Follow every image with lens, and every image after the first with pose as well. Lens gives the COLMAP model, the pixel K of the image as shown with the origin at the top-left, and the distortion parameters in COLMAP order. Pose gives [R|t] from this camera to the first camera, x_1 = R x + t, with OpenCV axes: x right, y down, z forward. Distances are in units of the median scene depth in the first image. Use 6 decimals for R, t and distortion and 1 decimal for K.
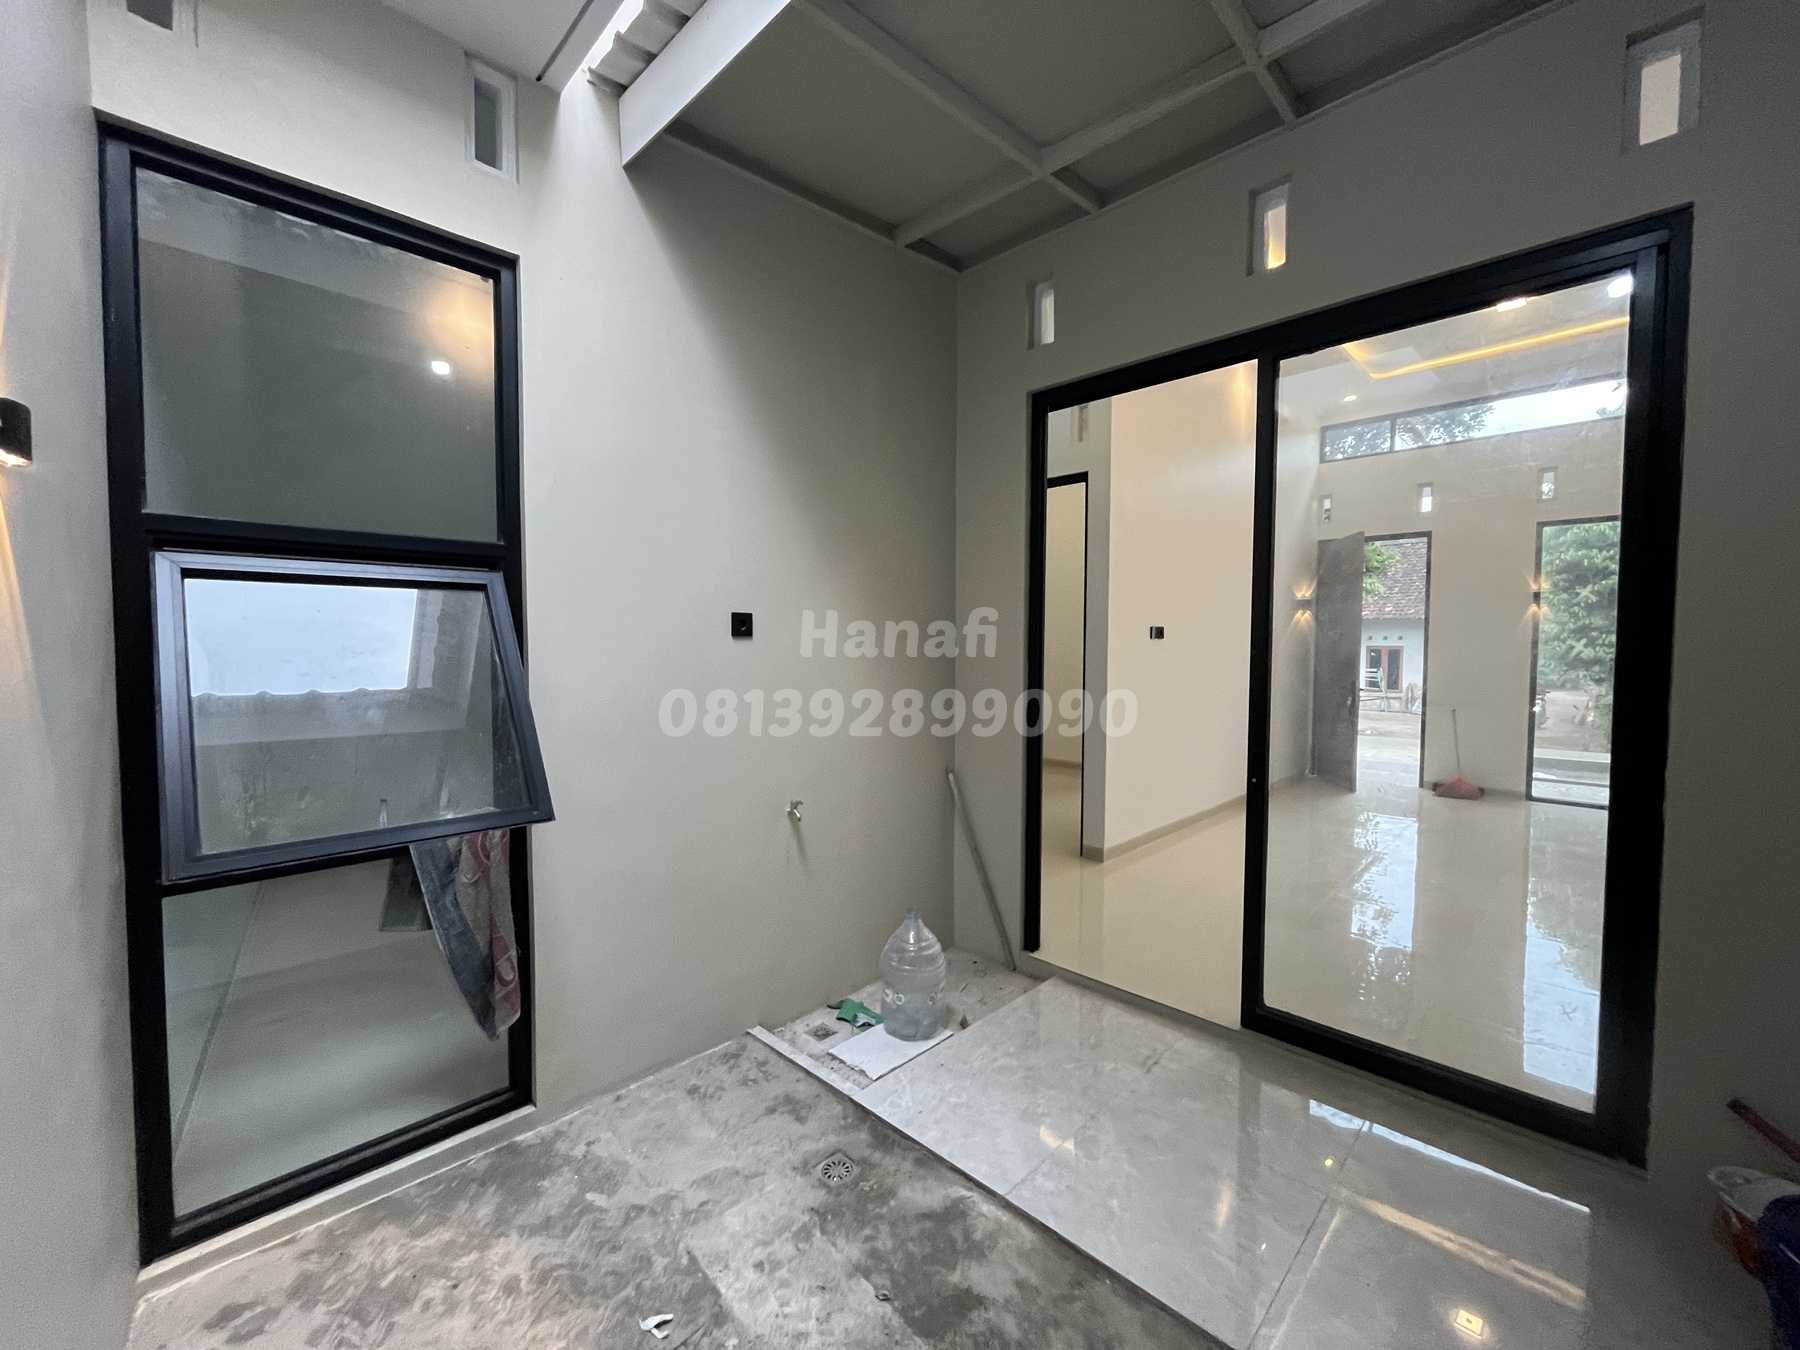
lens RADIAL K [[747.2, 0, 892.6], [0, 747.2, 672.4], [0, 0, 1]] dist [-0.002623, 0.000100]
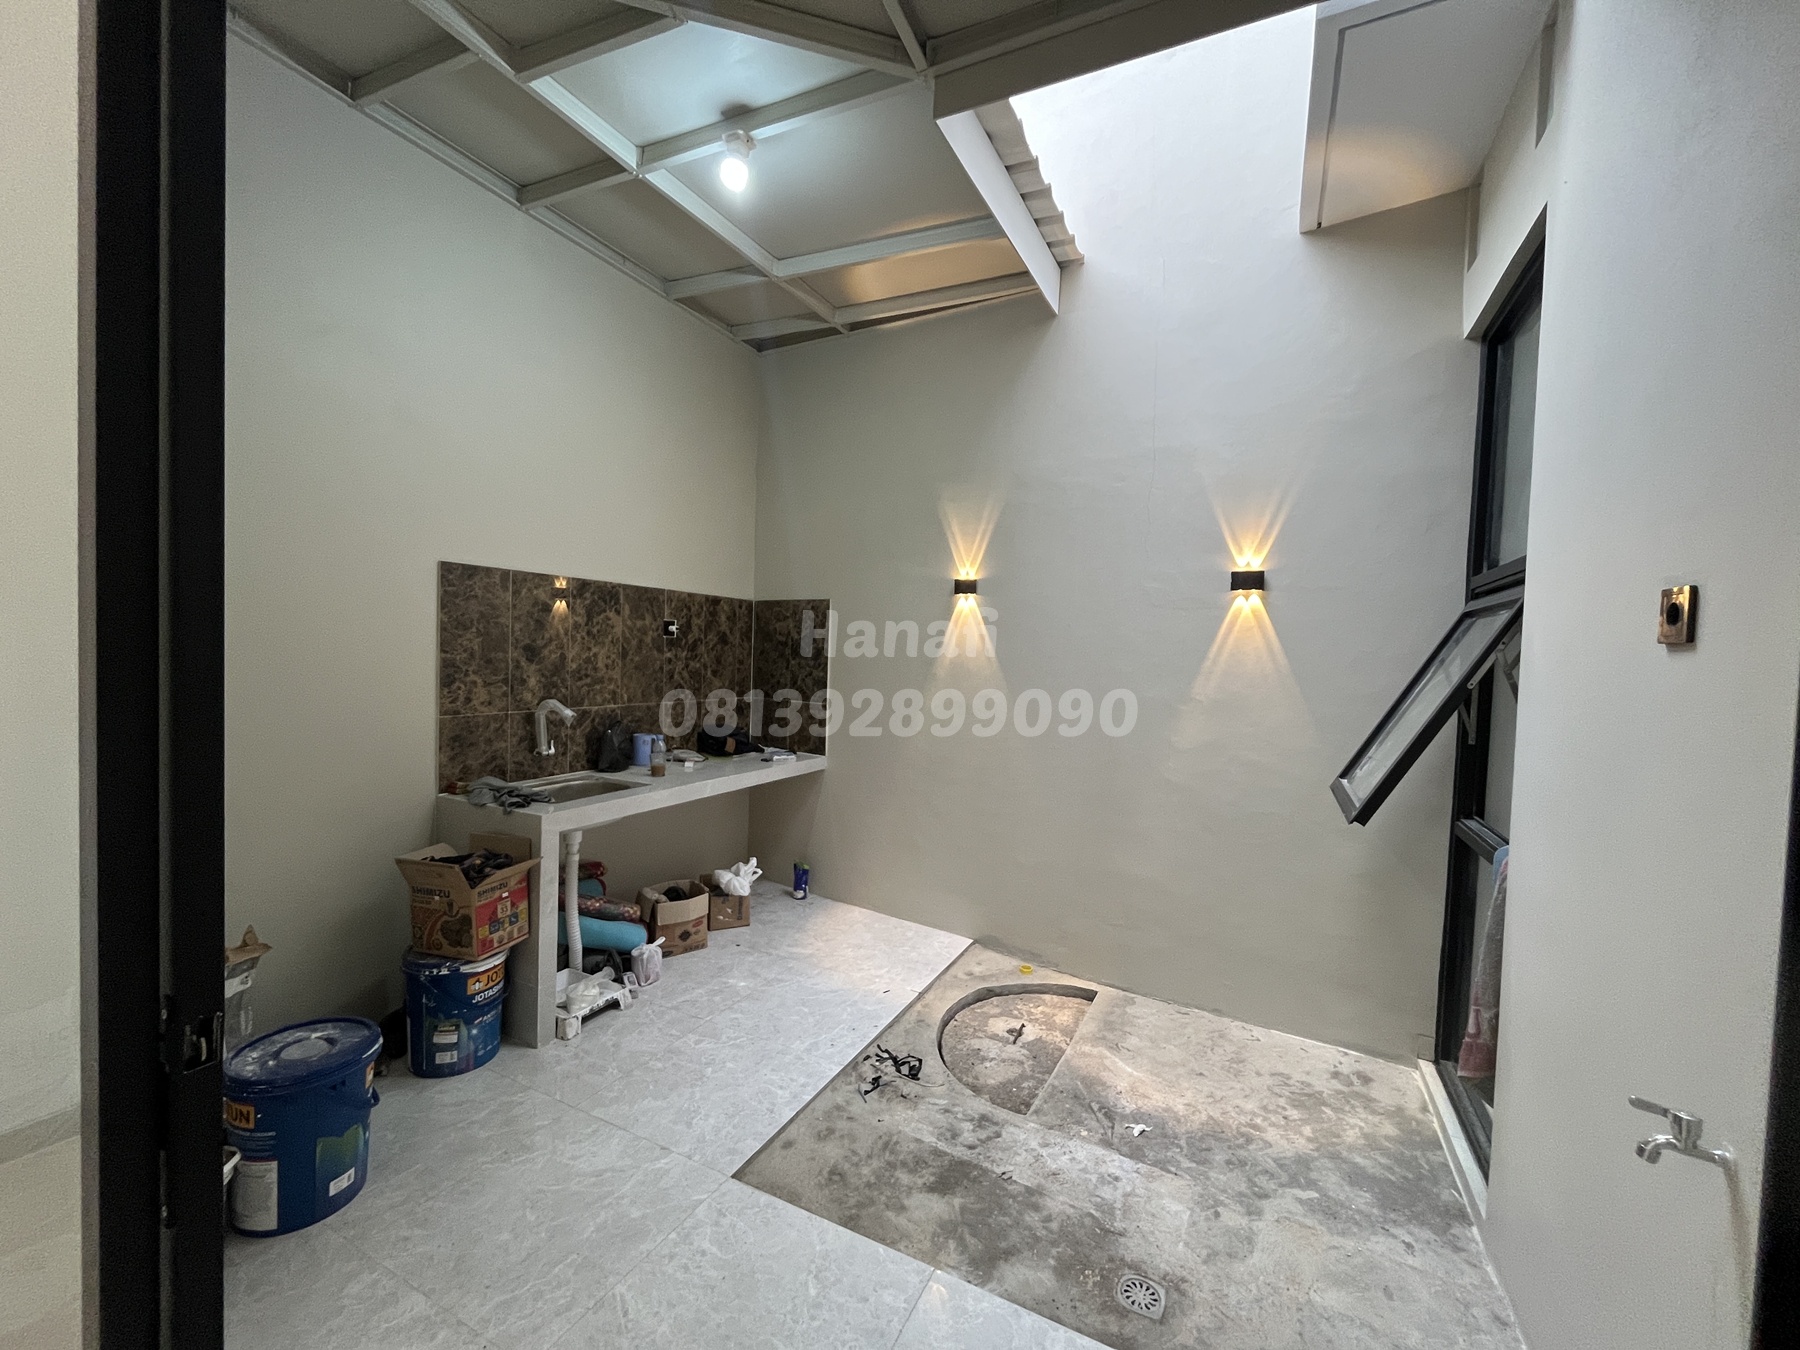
lens RADIAL K [[747.2, 0, 903.8], [0, 747.2, 683.2], [0, 0, 1]] dist [-0.002623, 0.000100]
pose [[-0.948459, -0.023967, -0.315991, 0.498191], [-0.051438, 0.995556, 0.078884, -0.054989], [0.312697, 0.091072, -0.945477, 1.825745]]
